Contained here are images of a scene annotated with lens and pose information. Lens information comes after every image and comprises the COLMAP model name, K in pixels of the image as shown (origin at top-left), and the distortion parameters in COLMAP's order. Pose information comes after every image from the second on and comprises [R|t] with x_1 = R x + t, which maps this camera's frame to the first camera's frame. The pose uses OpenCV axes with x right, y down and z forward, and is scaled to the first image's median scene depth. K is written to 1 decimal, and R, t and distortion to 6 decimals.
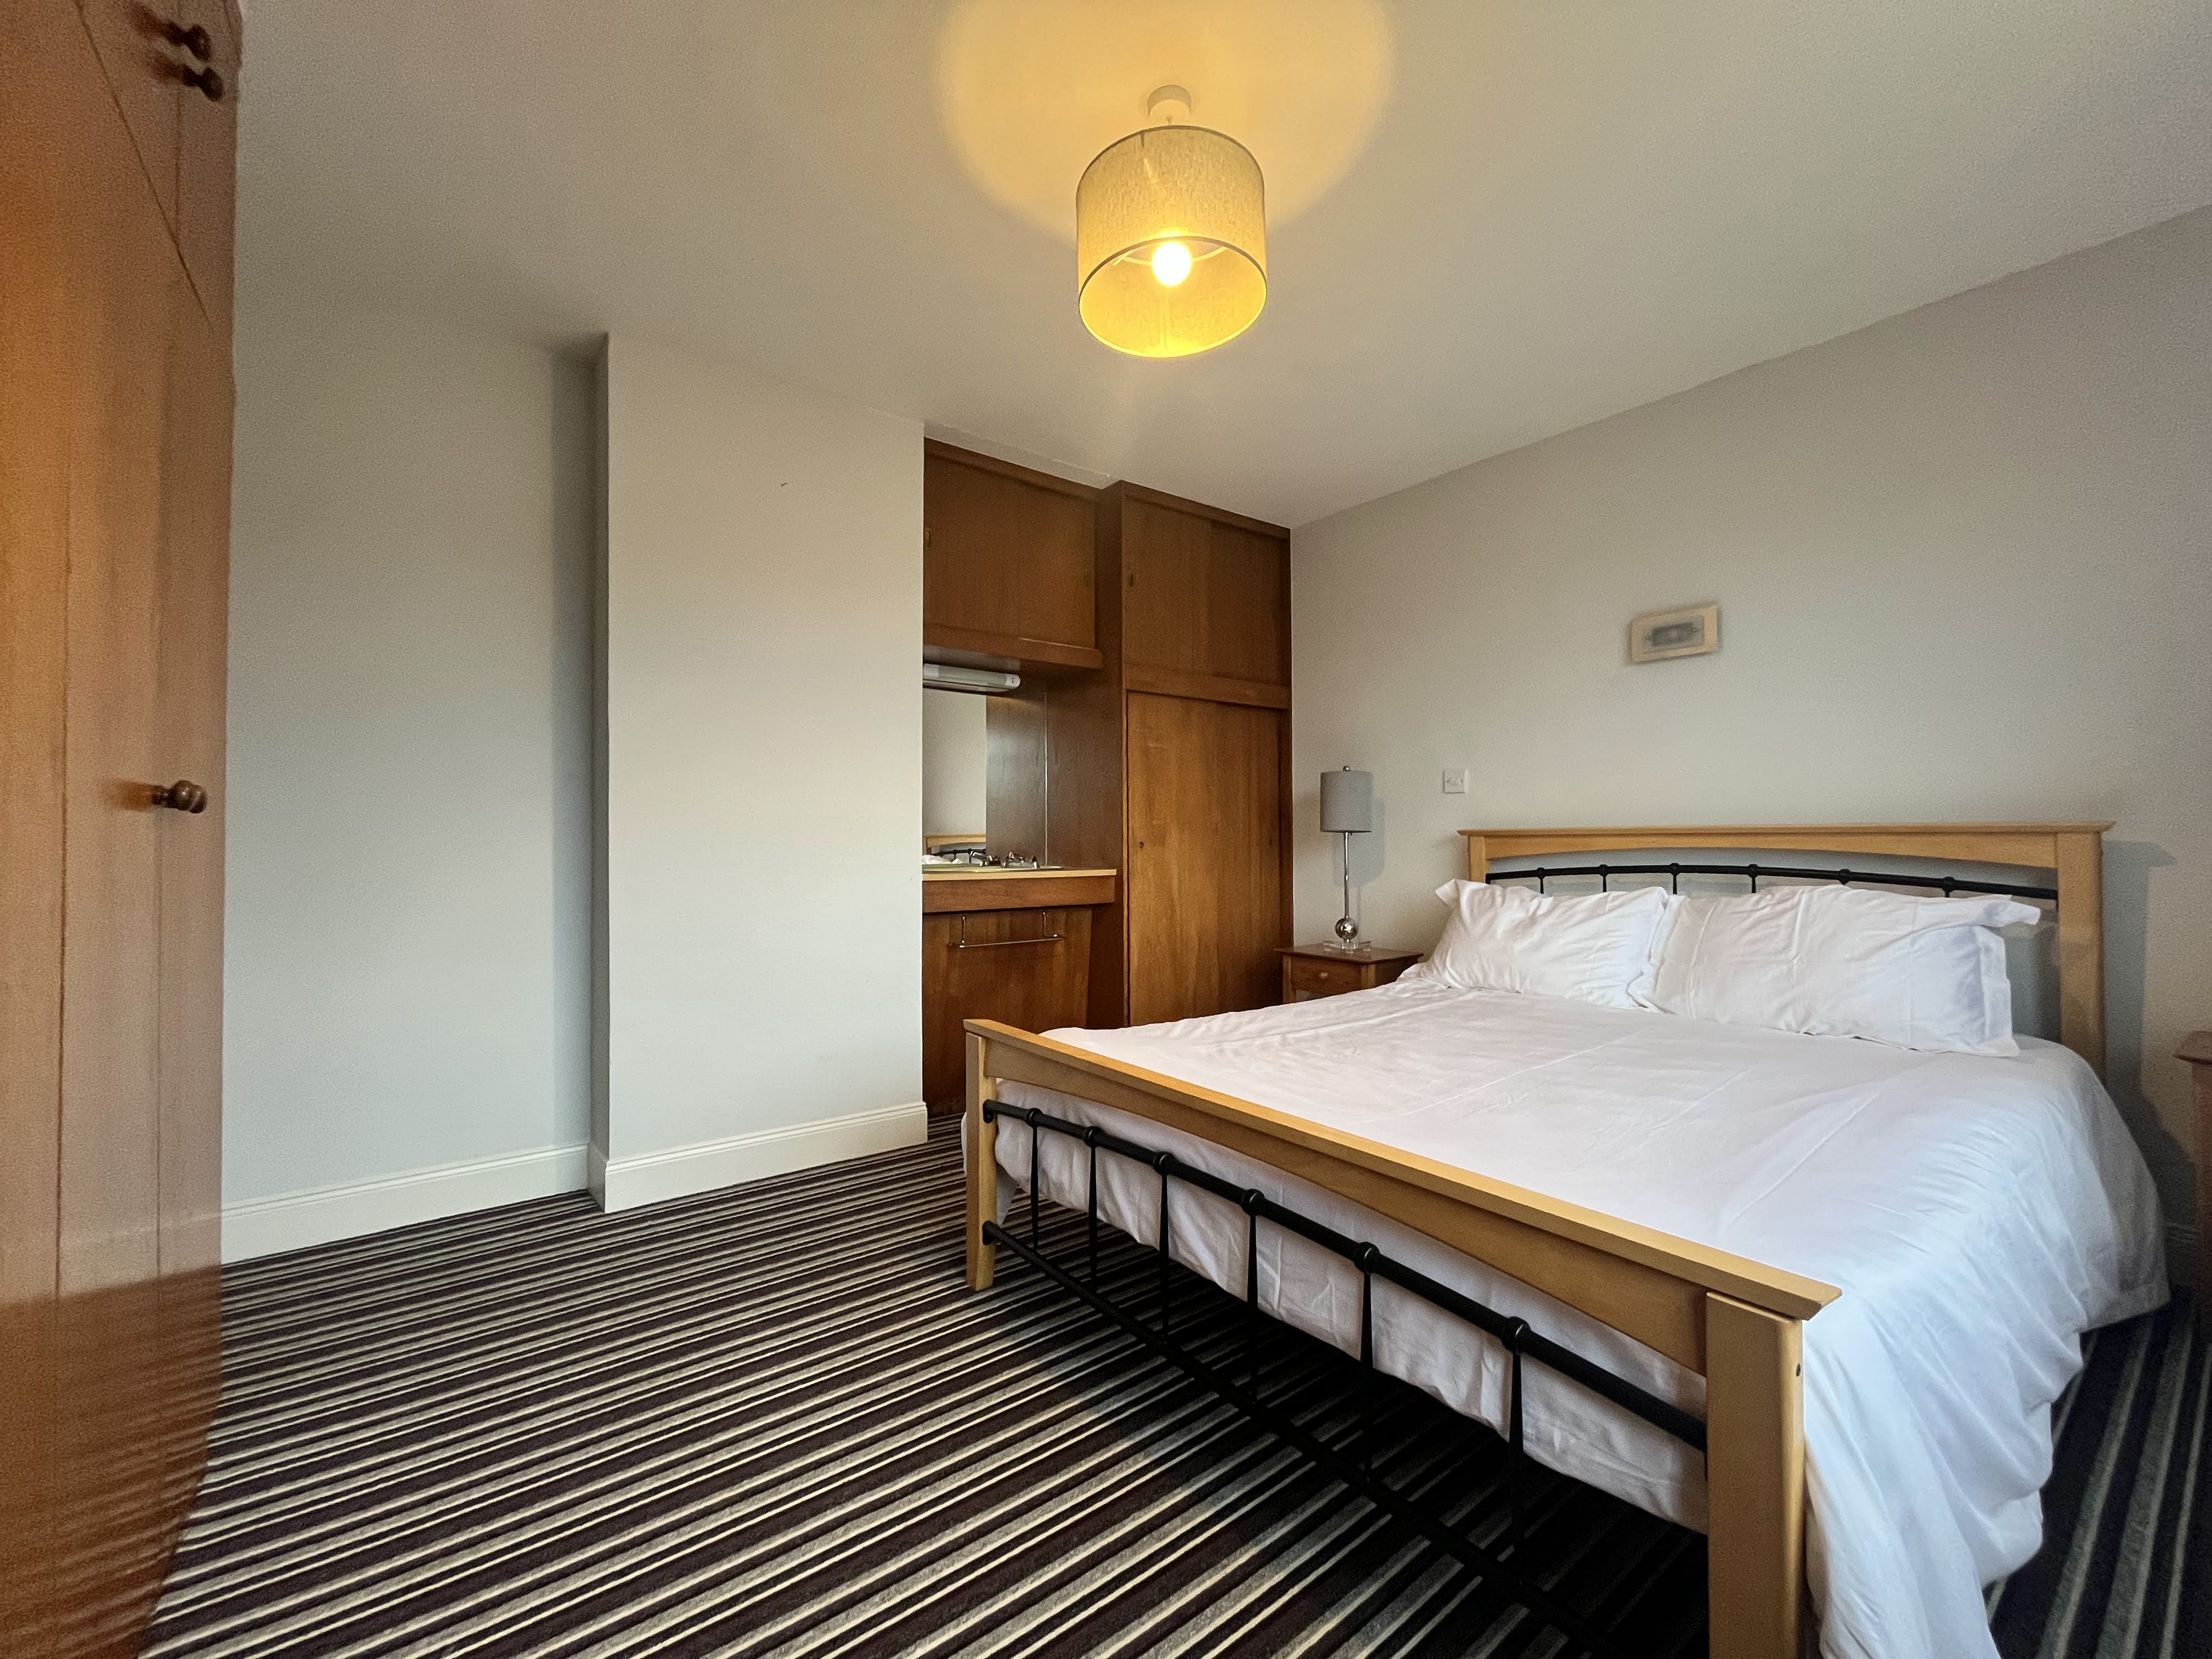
lens RADIAL K [[893.5, 0, 1106.0], [0, 893.5, 829.5], [0, 0, 1]] dist [-0.002514, -0.000418]
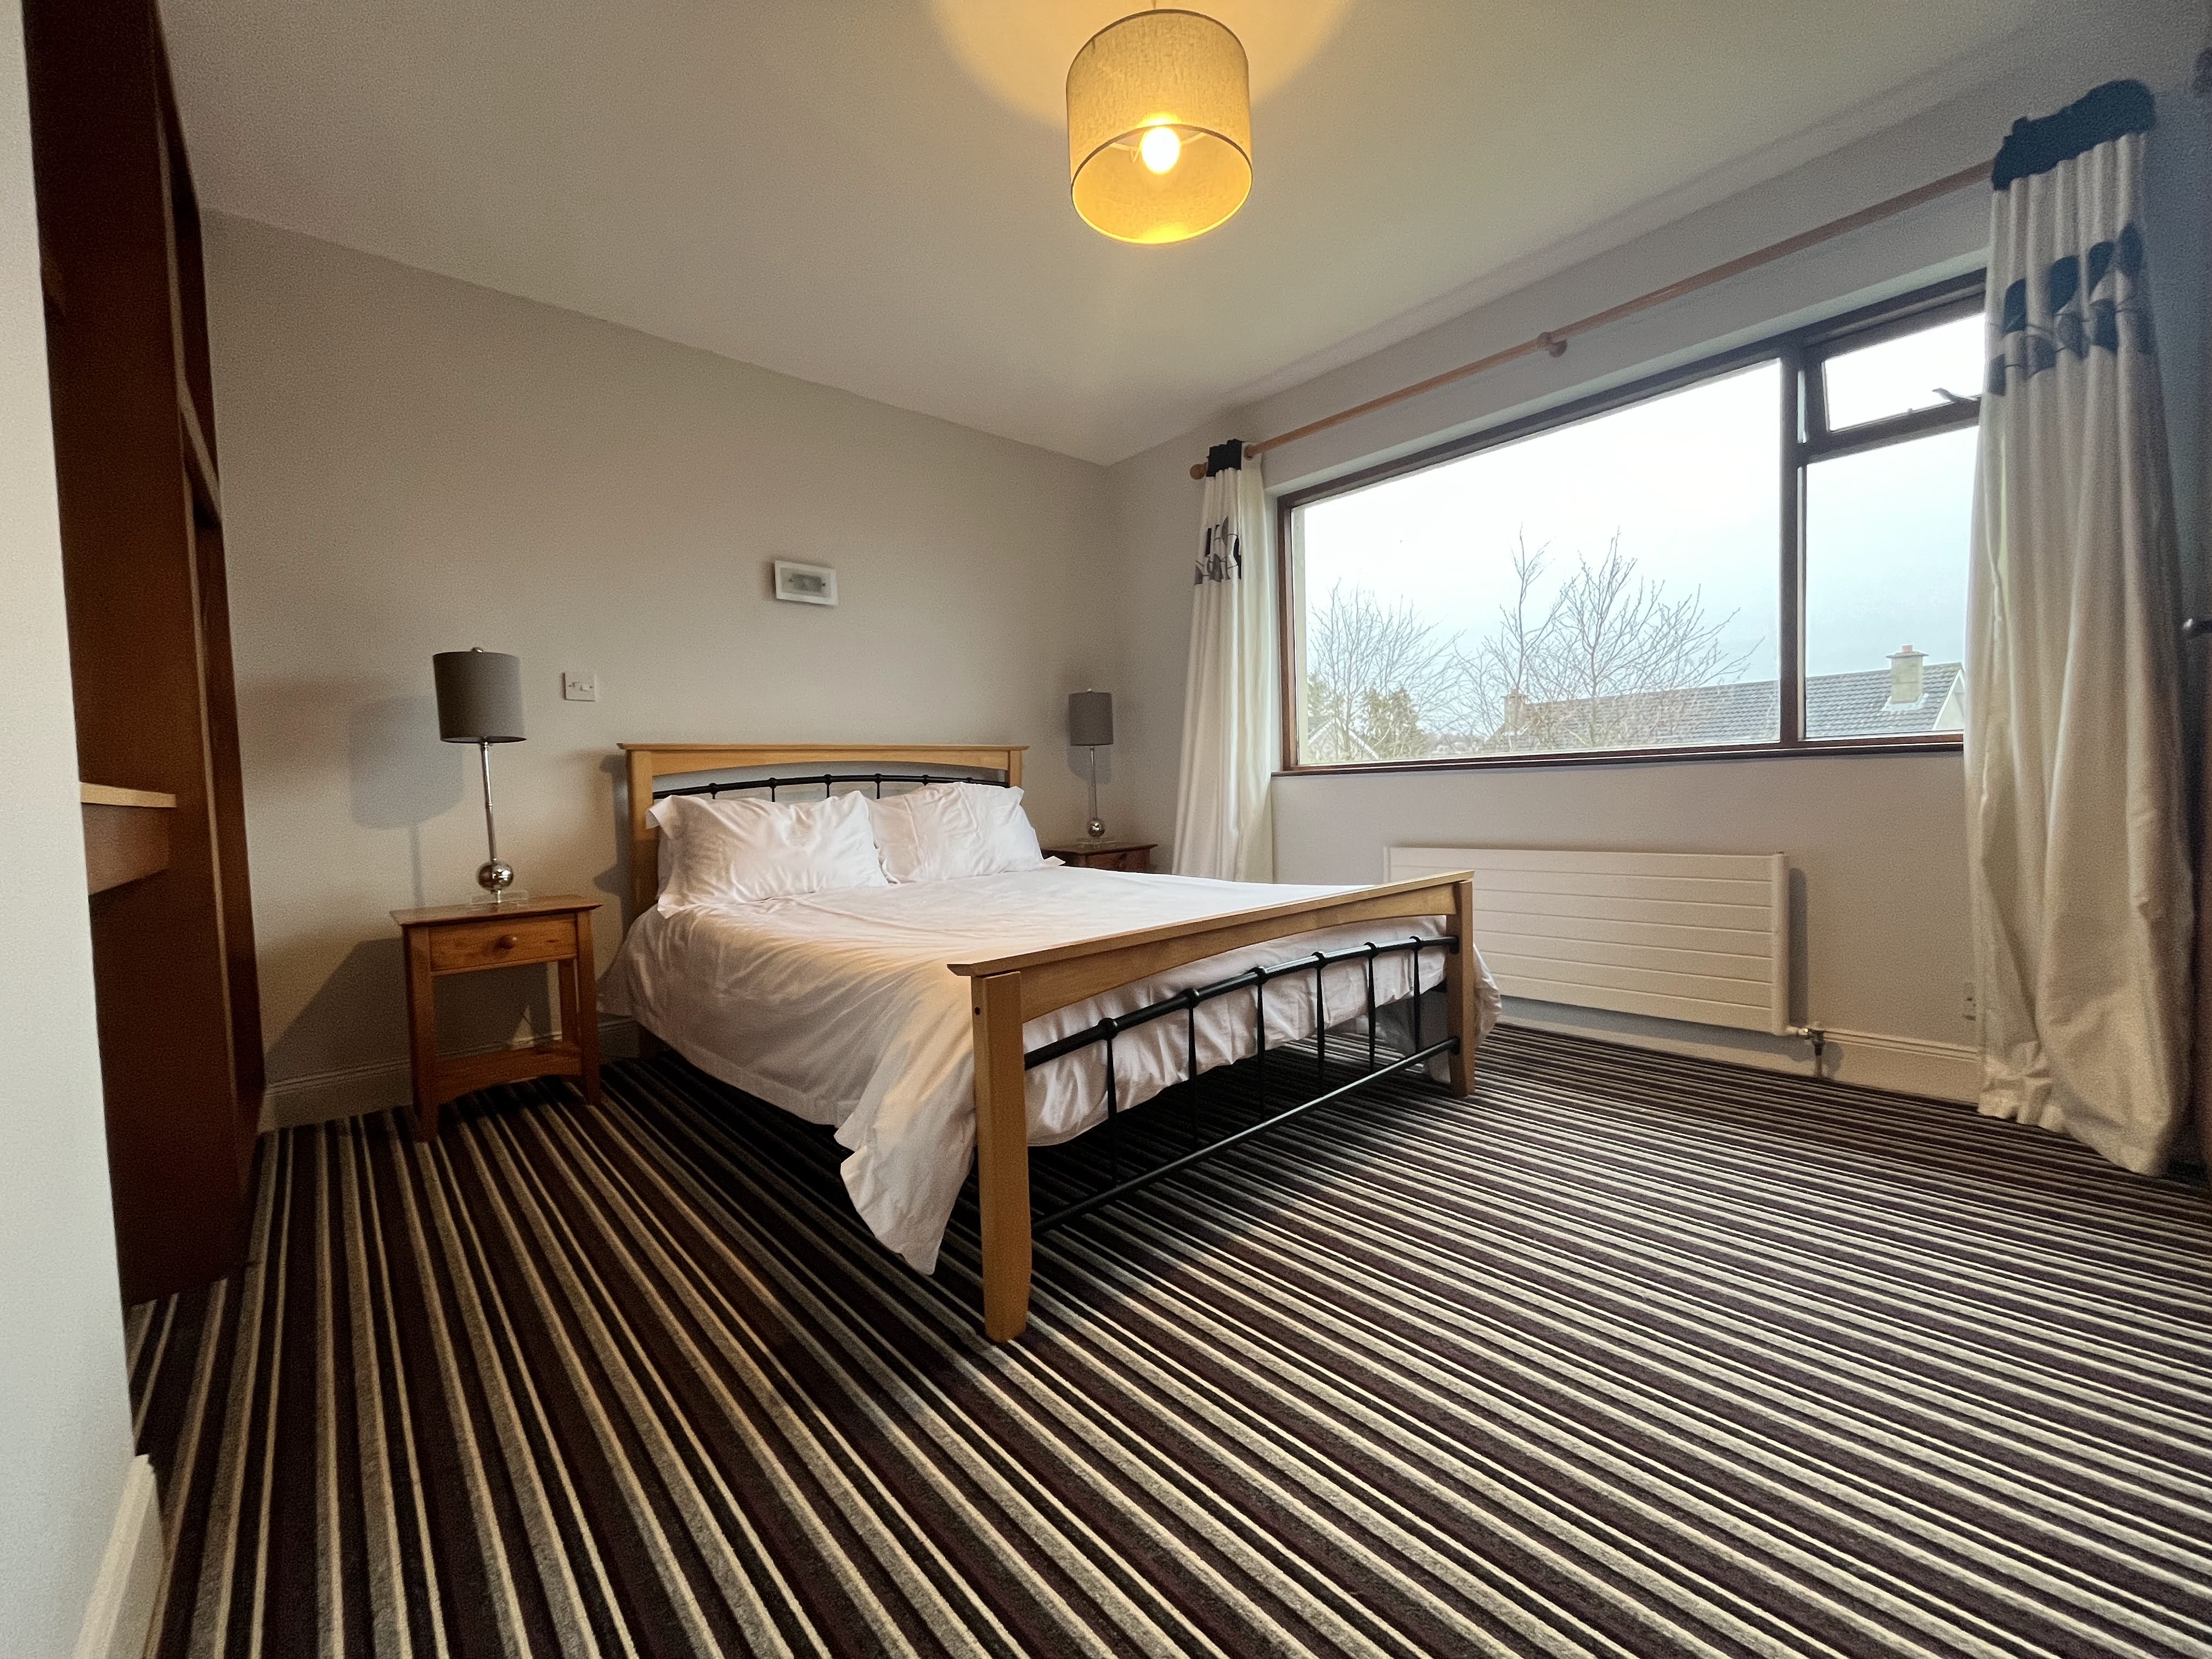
lens RADIAL K [[893.5, 0, 1106.0], [0, 893.5, 829.5], [0, 0, 1]] dist [-0.002514, -0.000418]
pose [[-0.075373, -0.041881, 0.996276, -0.683553], [0.022574, 0.998790, 0.043695, 0.076795], [-0.996900, 0.025783, -0.074336, 0.802489]]
